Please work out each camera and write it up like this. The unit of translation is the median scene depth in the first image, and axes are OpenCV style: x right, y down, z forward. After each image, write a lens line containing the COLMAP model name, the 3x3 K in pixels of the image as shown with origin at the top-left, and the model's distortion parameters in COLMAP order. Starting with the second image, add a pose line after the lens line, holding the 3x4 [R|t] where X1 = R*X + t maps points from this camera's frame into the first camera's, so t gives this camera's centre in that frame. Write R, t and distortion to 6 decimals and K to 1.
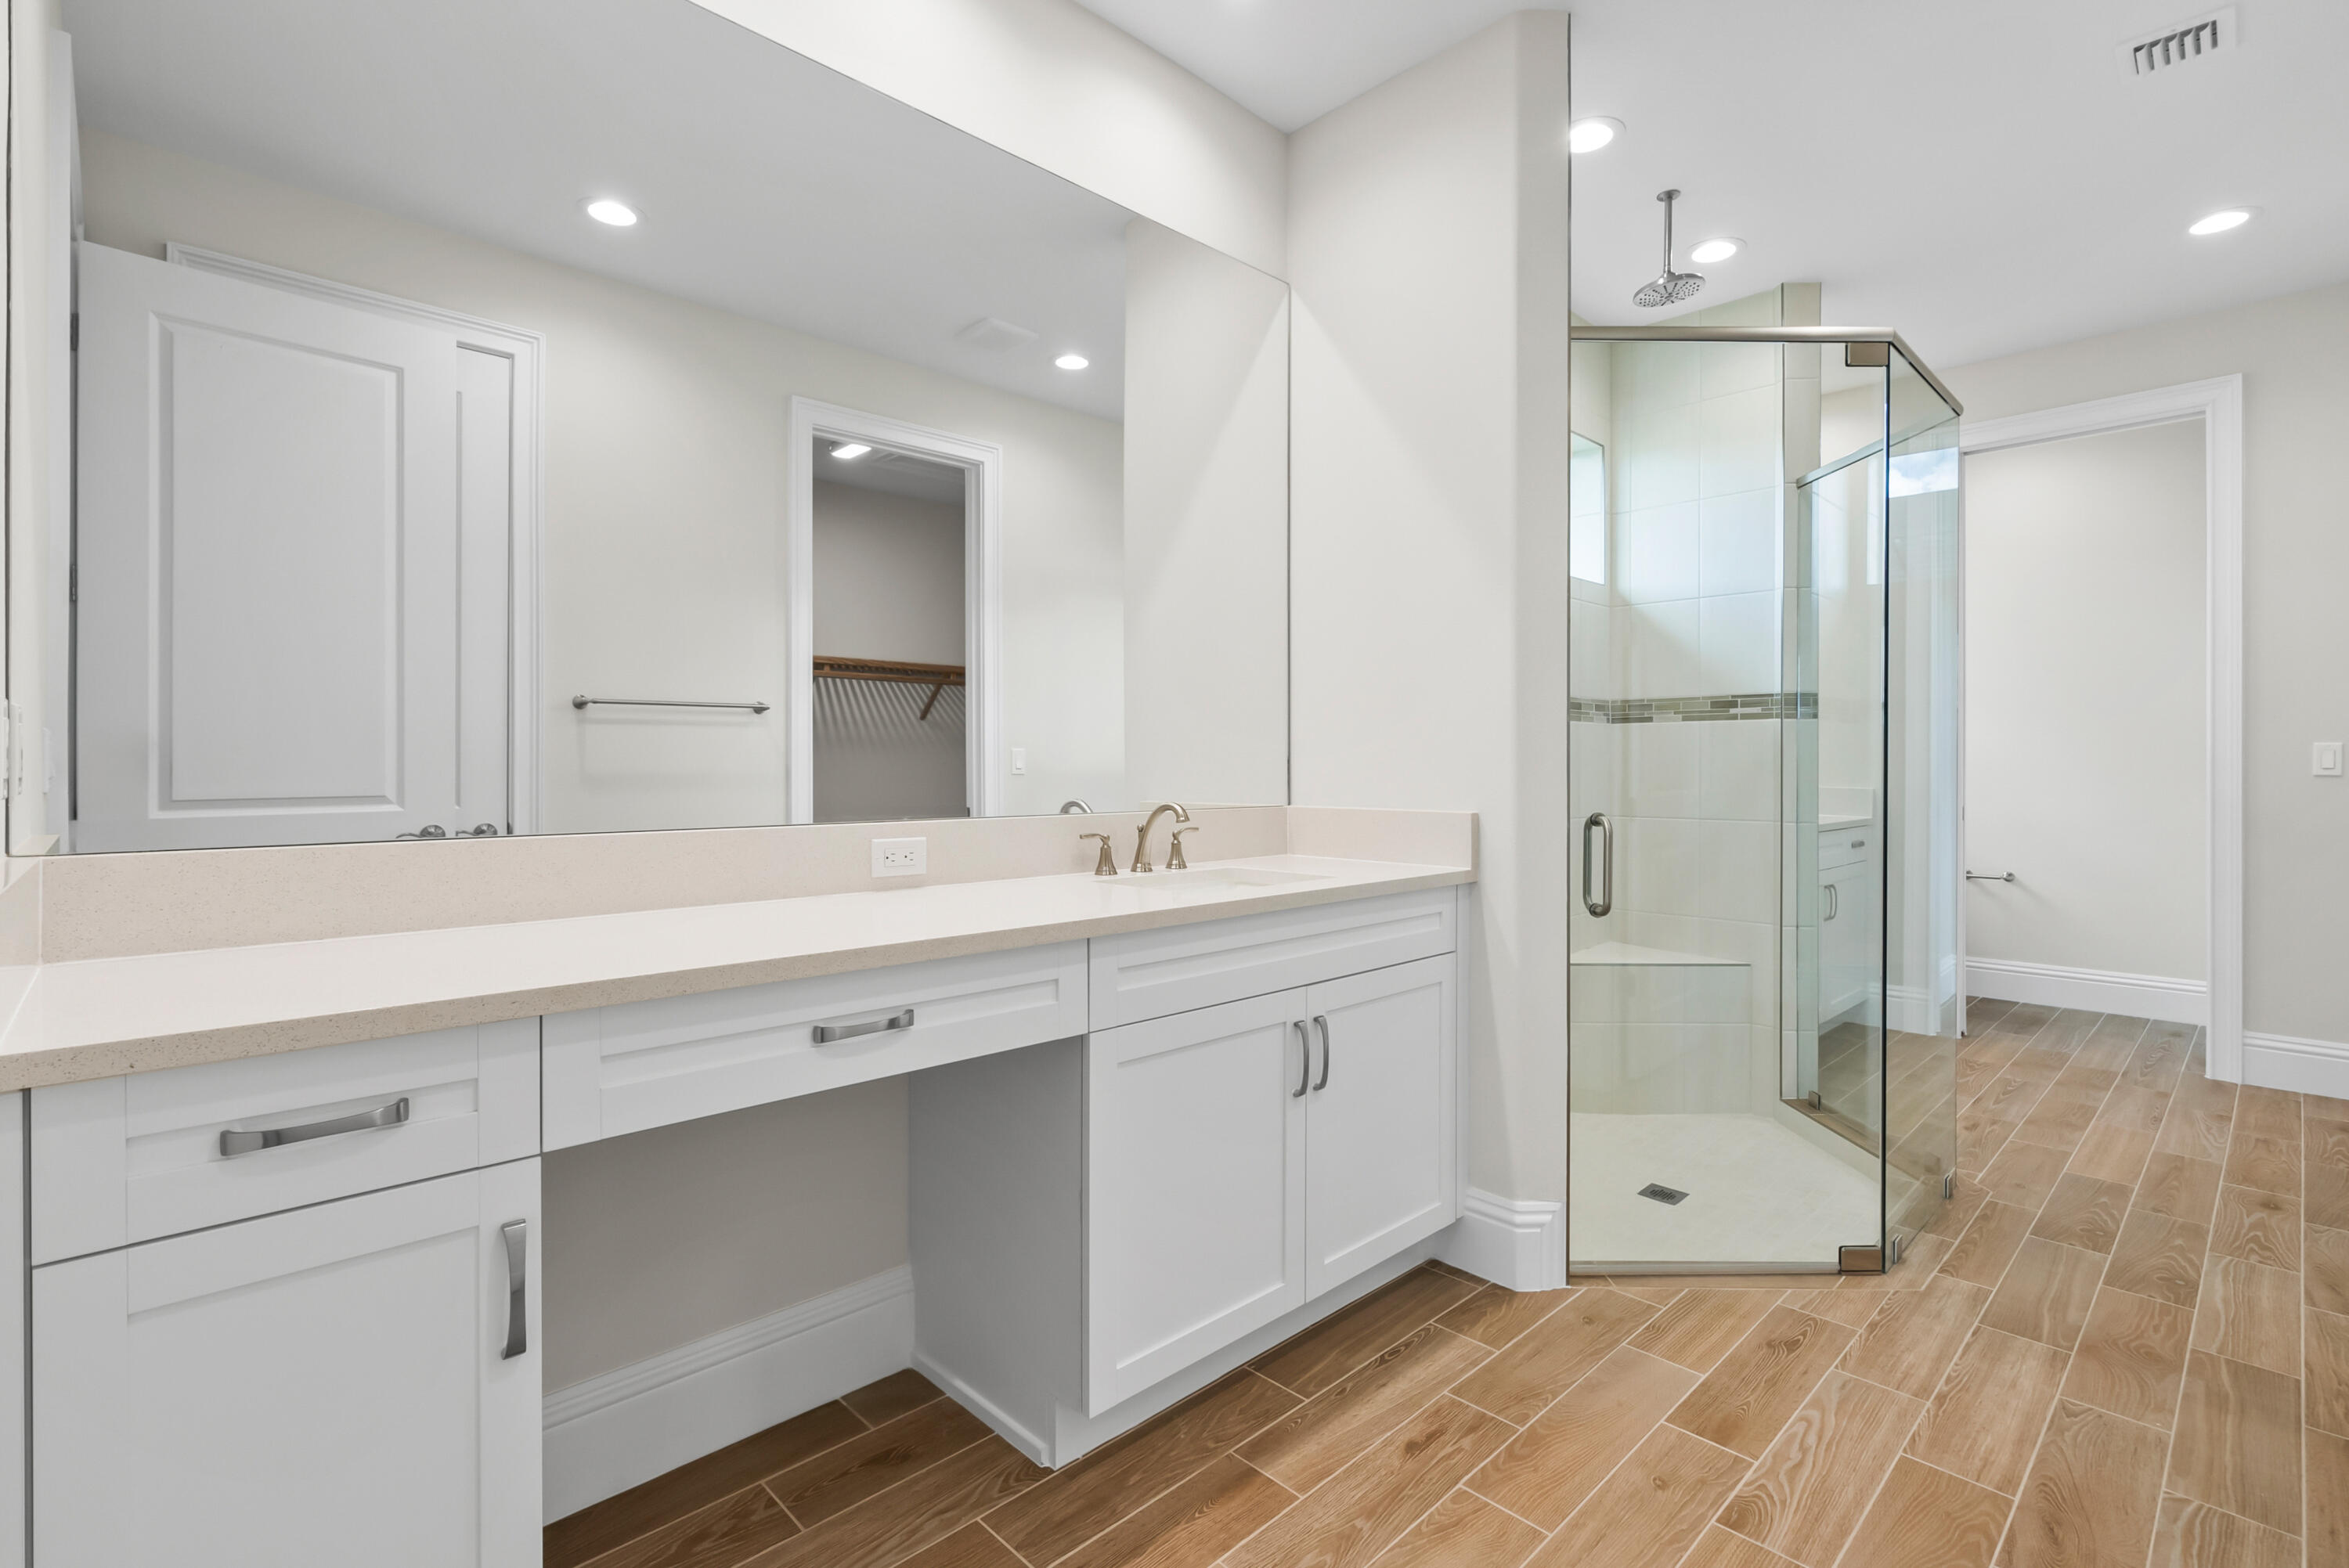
lens RADIAL K [[1075.5, 0, 1166.0], [0, 1075.5, 775.1], [0, 0, 1]] dist [-0.006761, 0.002958]
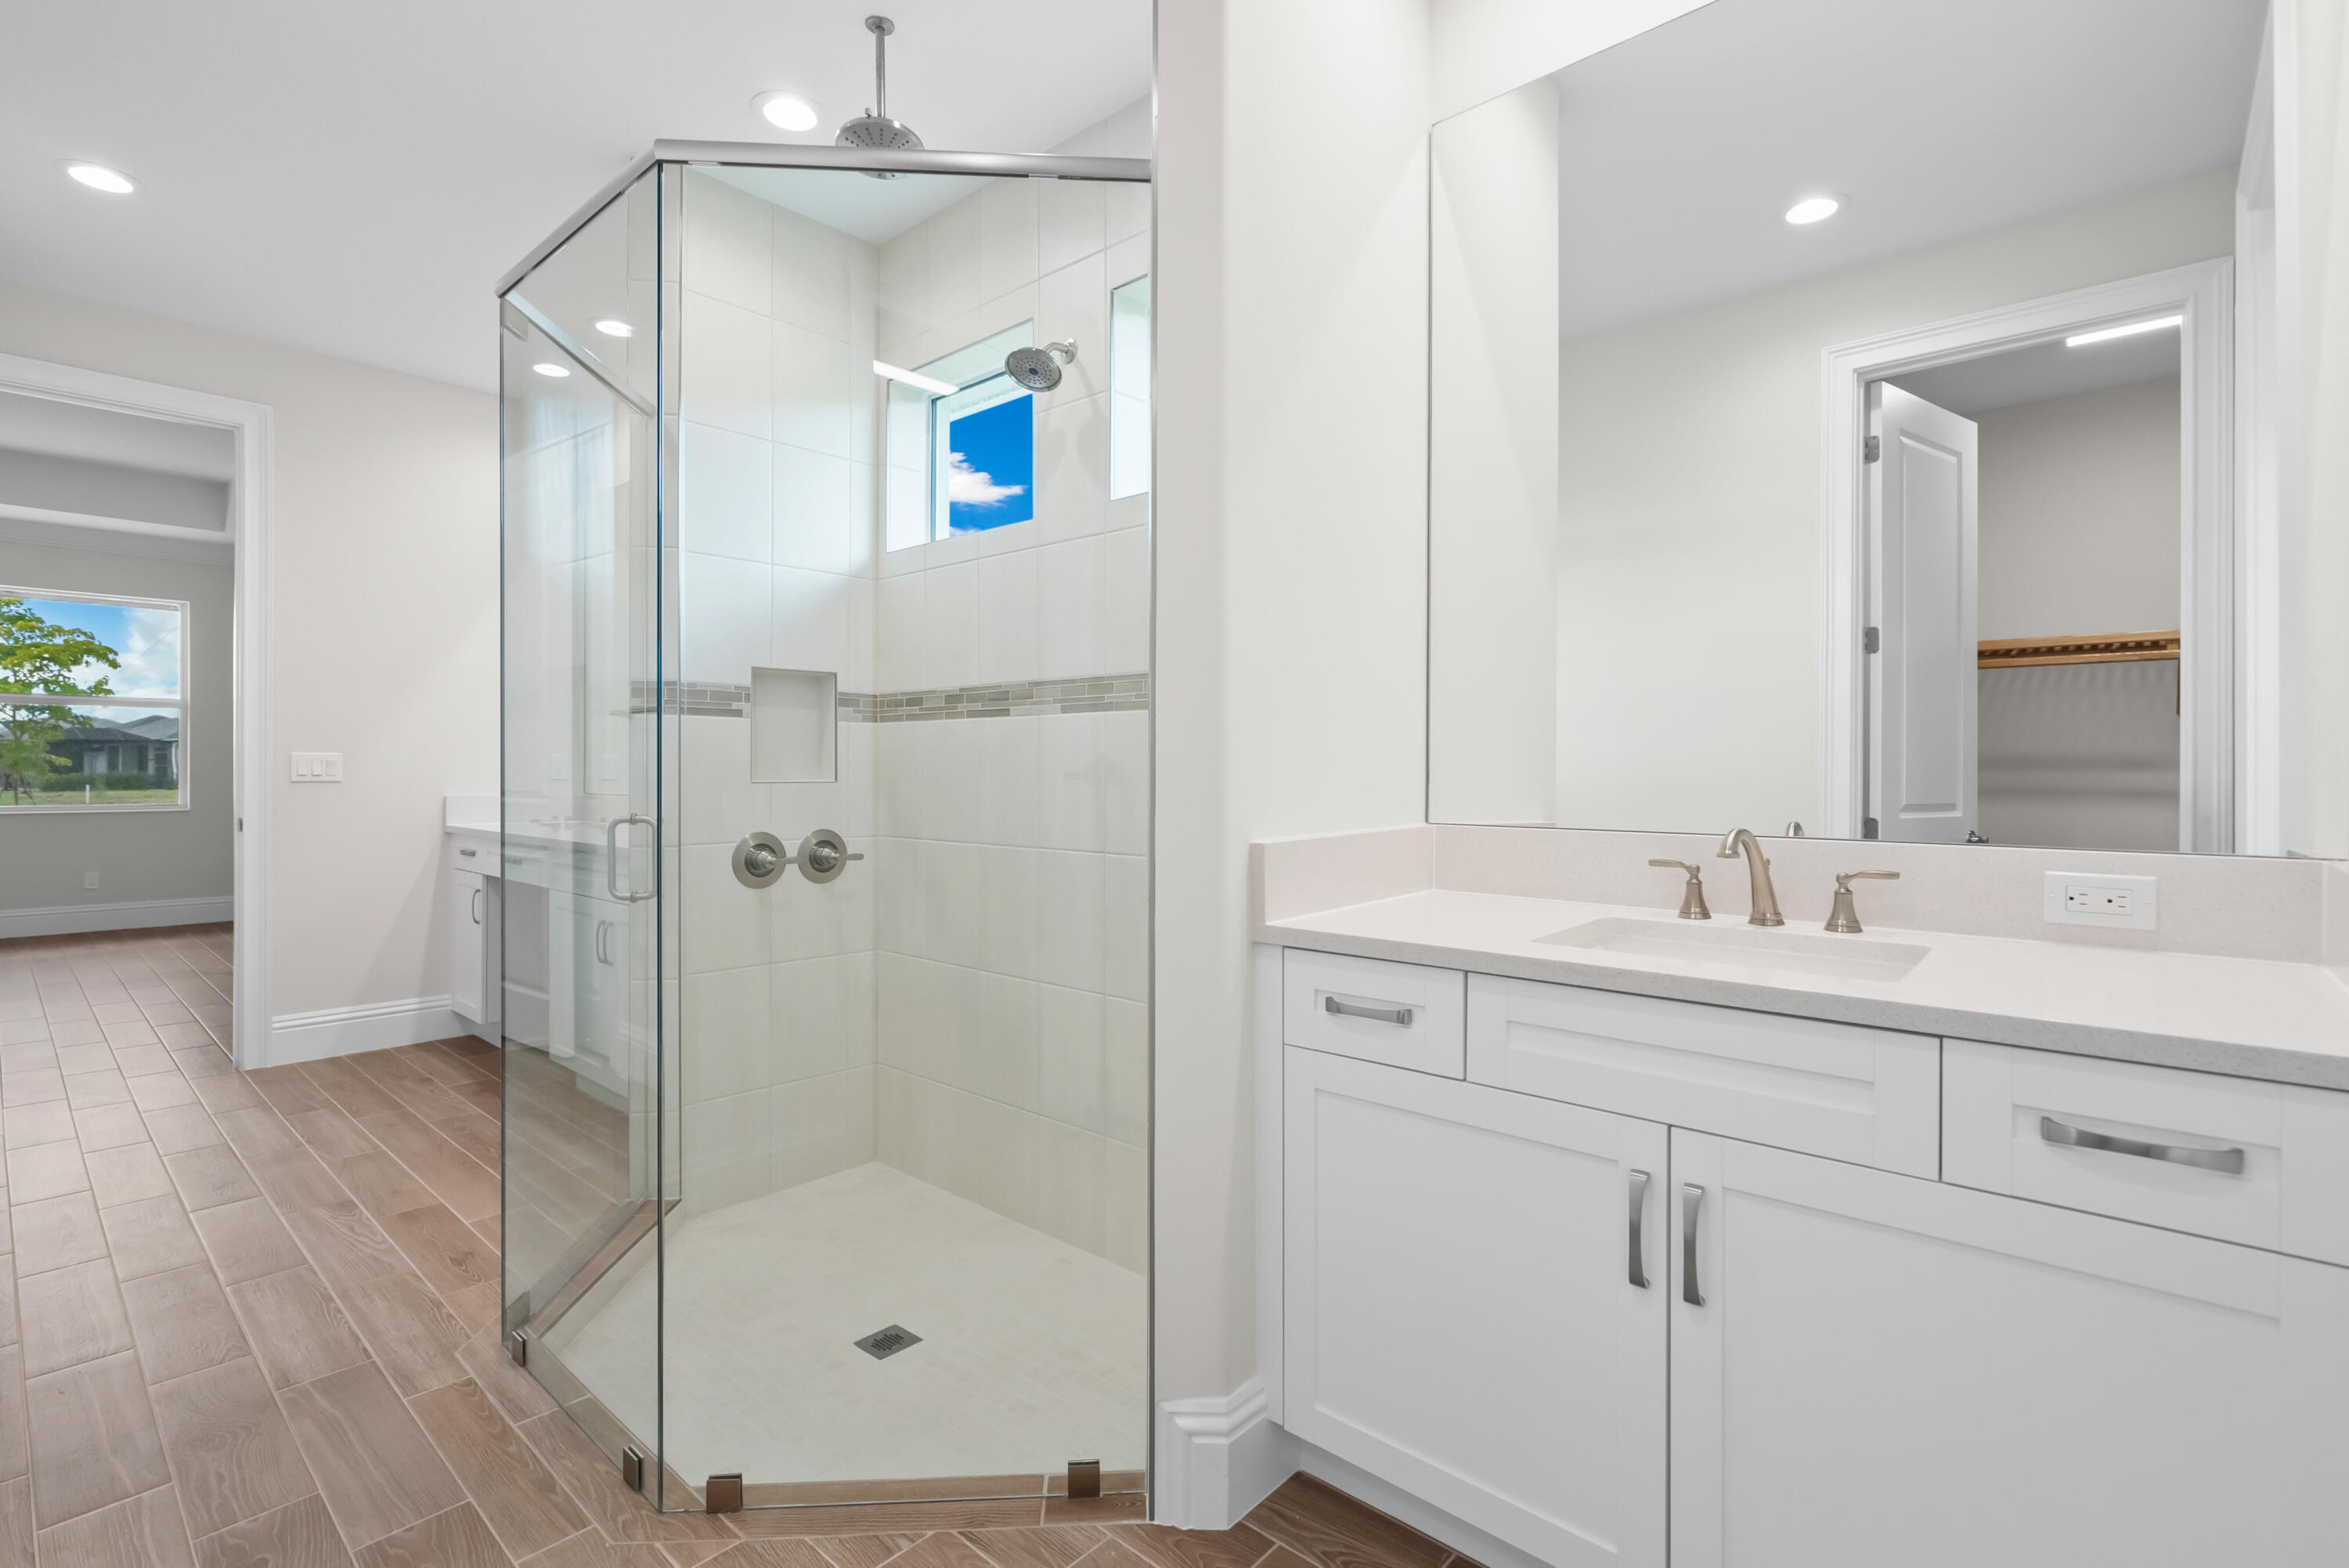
lens RADIAL K [[1075.5, 0, 1178.7], [0, 1075.5, 778.7], [0, 0, 1]] dist [-0.006761, 0.002958]
pose [[0.084906, 0.010386, -0.996335, 0.799385], [-0.006372, 0.999931, 0.009881, -0.009127], [0.996369, 0.005509, 0.084966, 0.738655]]
